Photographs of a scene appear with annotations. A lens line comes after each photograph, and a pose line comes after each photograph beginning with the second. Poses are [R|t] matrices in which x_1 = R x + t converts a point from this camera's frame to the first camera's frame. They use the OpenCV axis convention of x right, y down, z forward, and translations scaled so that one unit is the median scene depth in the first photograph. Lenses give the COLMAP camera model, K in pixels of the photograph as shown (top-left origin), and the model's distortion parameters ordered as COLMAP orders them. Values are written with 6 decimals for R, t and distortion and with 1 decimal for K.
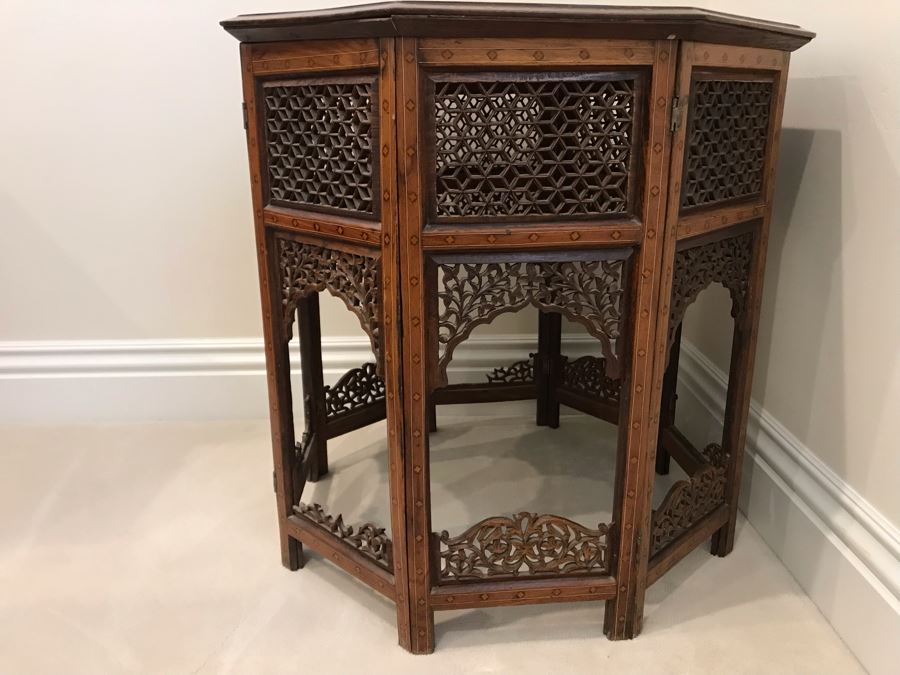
lens RADIAL K [[733.6, 0, 449.5], [0, 733.6, 334.6], [0, 0, 1]] dist [0.071434, -0.135426]
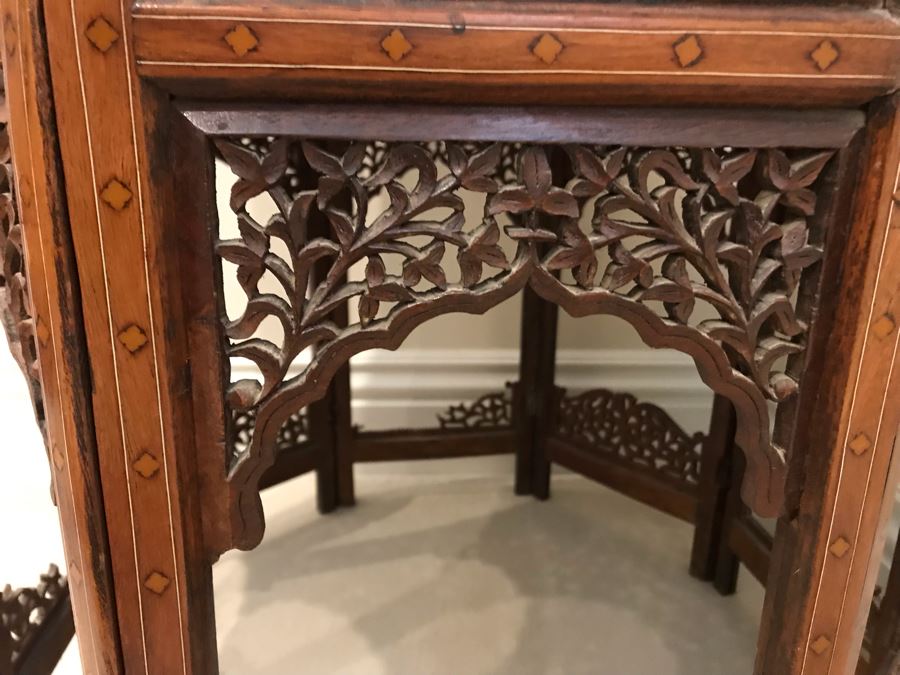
lens RADIAL K [[752.1, 0, 450.0], [0, 752.1, 337.5], [0, 0, 1]] dist [0.007781, 0.007617]
pose [[0.998999, 0.016202, 0.041687, 0.058883], [-0.016164, 0.999869, -0.001256, -0.017855], [-0.041702, 0.000581, 0.999130, 0.620537]]
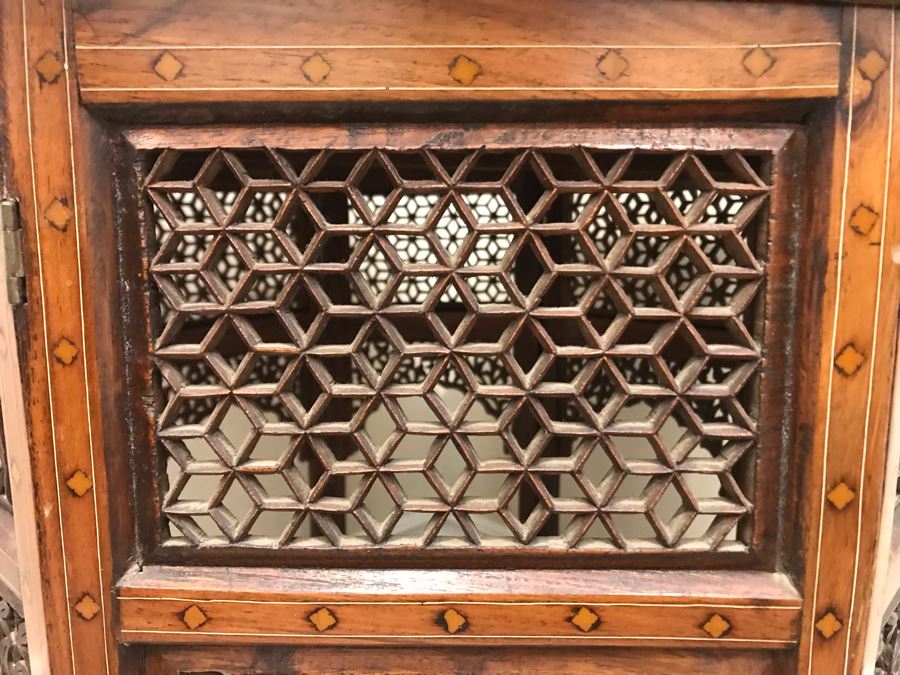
lens RADIAL K [[702.3, 0, 447.1], [0, 702.3, 330.5], [0, 0, 1]] dist [0.008057, 0.004834]
pose [[0.720783, -0.100382, 0.685853, -0.347669], [0.195617, 0.978697, -0.062337, -0.232344], [-0.664985, 0.179096, 0.725065, 0.752947]]
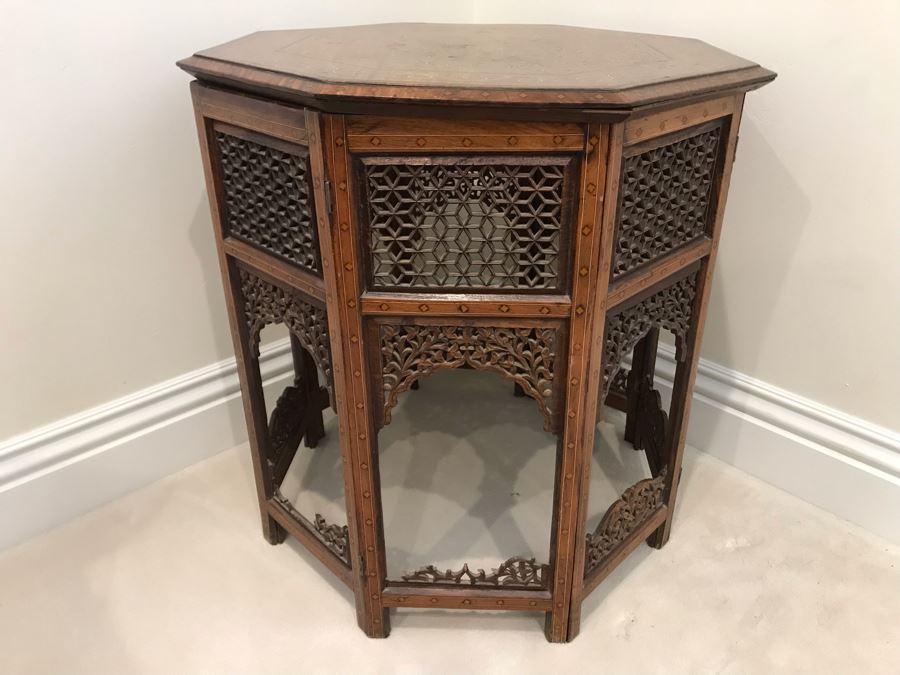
lens RADIAL K [[739.4, 0, 447.2], [0, 739.4, 334.4], [0, 0, 1]] dist [0.015283, 0.012498]
pose [[0.755103, -0.301458, 0.582188, -0.726674], [0.197705, 0.951379, 0.236200, -0.329154], [-0.625086, -0.063254, 0.777989, 0.270839]]
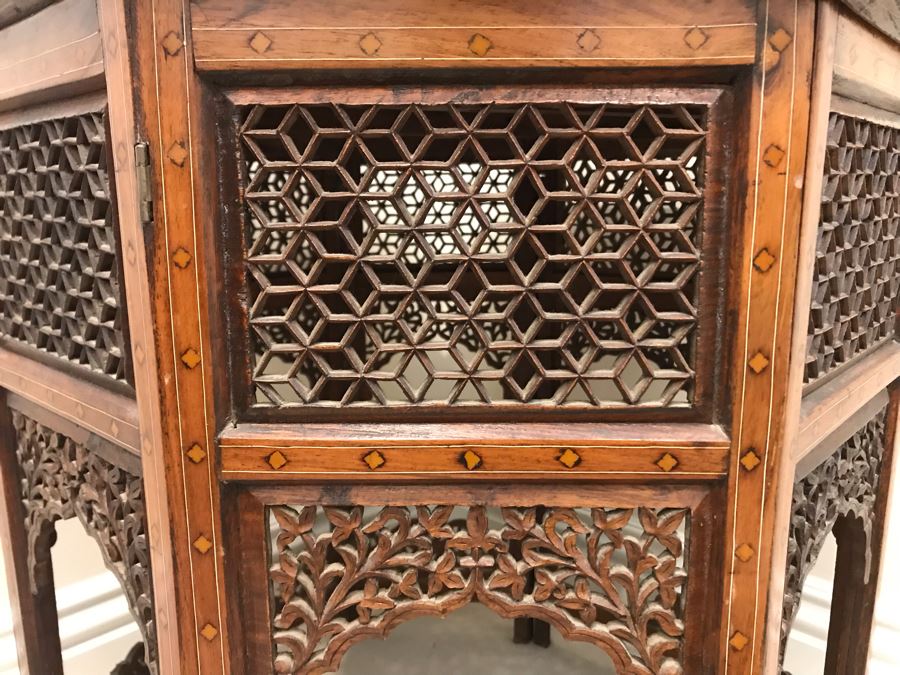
lens RADIAL K [[739.4, 0, 447.2], [0, 739.4, 334.4], [0, 0, 1]] dist [0.015283, 0.012498]
pose [[0.714561, -0.123816, 0.688529, -0.433318], [0.201104, 0.979025, -0.032653, -0.193972], [-0.670045, 0.161799, 0.724473, 0.690466]]
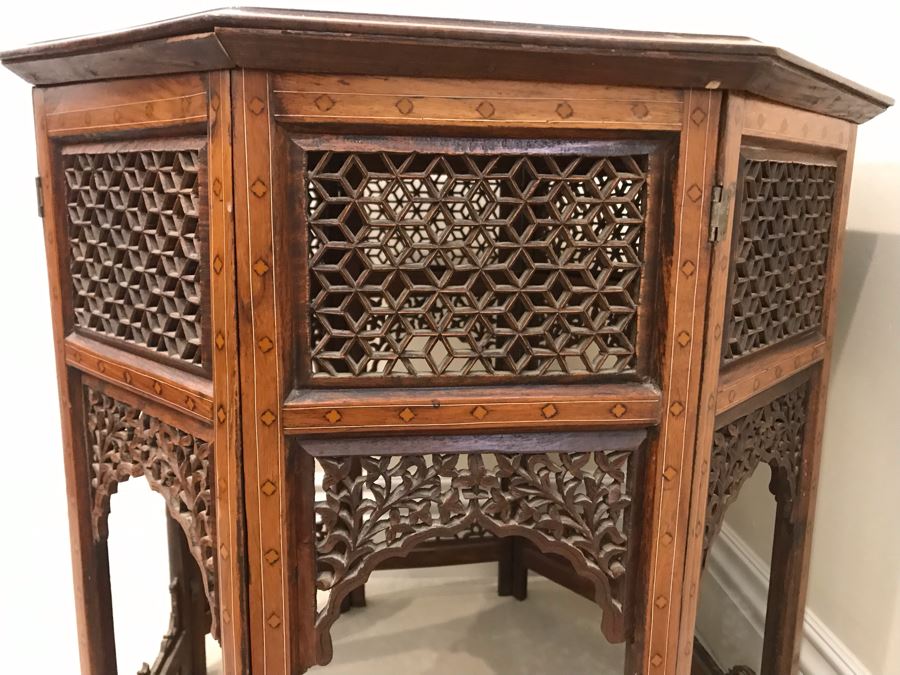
lens RADIAL K [[744.3, 0, 450.0], [0, 744.3, 337.5], [0, 0, 1]] dist [0.009699, -0.001590]
pose [[0.999054, 0.013999, 0.041181, 0.058152], [-0.009876, 0.995071, -0.098670, -0.116596], [-0.042360, 0.098170, 0.994268, 0.359175]]
